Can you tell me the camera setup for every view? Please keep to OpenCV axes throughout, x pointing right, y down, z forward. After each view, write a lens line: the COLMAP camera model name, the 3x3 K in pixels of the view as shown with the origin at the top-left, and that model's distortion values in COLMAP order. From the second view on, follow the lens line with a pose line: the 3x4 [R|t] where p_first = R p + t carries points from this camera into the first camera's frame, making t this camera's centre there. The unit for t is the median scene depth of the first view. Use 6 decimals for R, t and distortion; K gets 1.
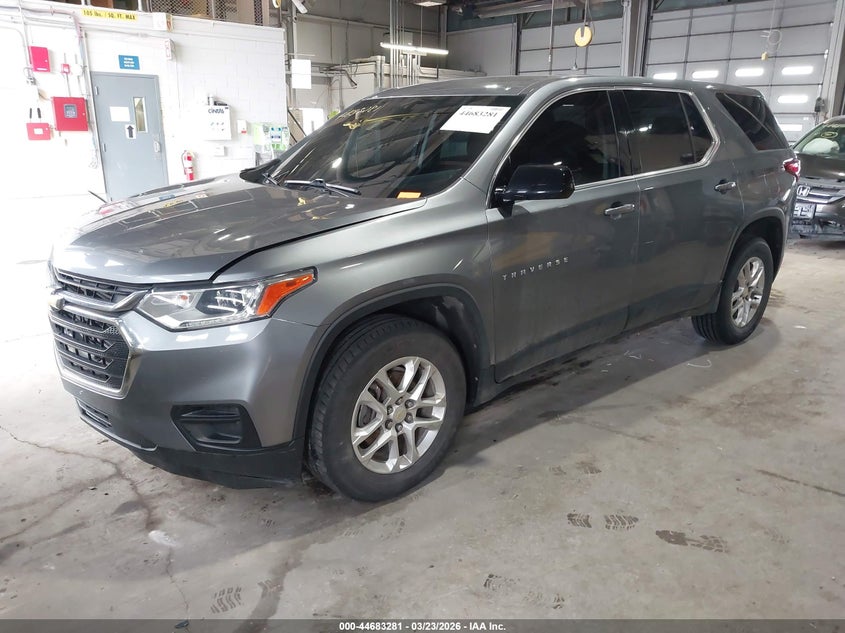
lens RADIAL K [[674.2, 0, 426.7], [0, 674.2, 317.1], [0, 0, 1]] dist [-0.005325, -0.002963]
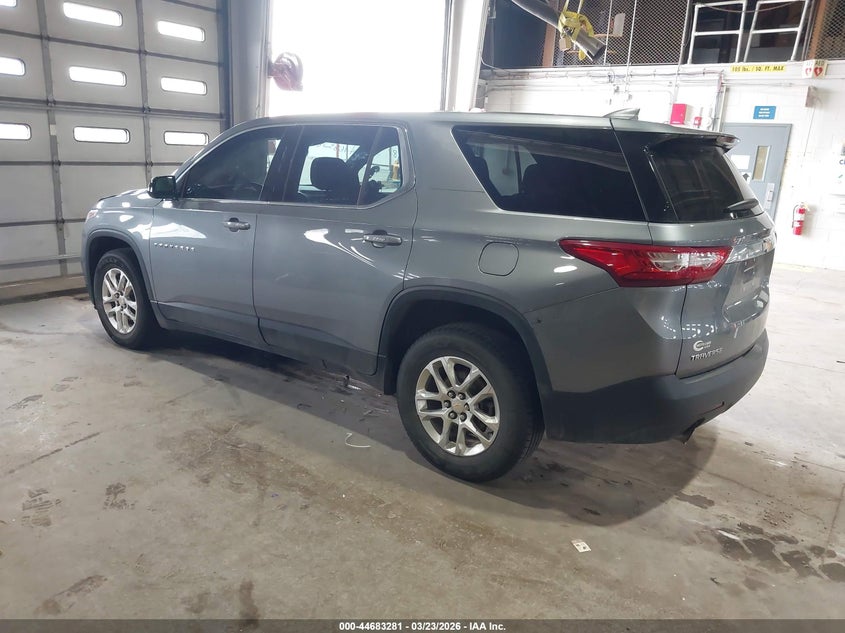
lens RADIAL K [[674.2, 0, 426.7], [0, 674.2, 317.1], [0, 0, 1]] dist [-0.005325, -0.002963]
pose [[0.191431, 0.238442, -0.952103, 0.540658], [-0.312009, 0.934508, 0.171302, -0.112937], [0.930594, 0.264272, 0.253289, 0.376825]]
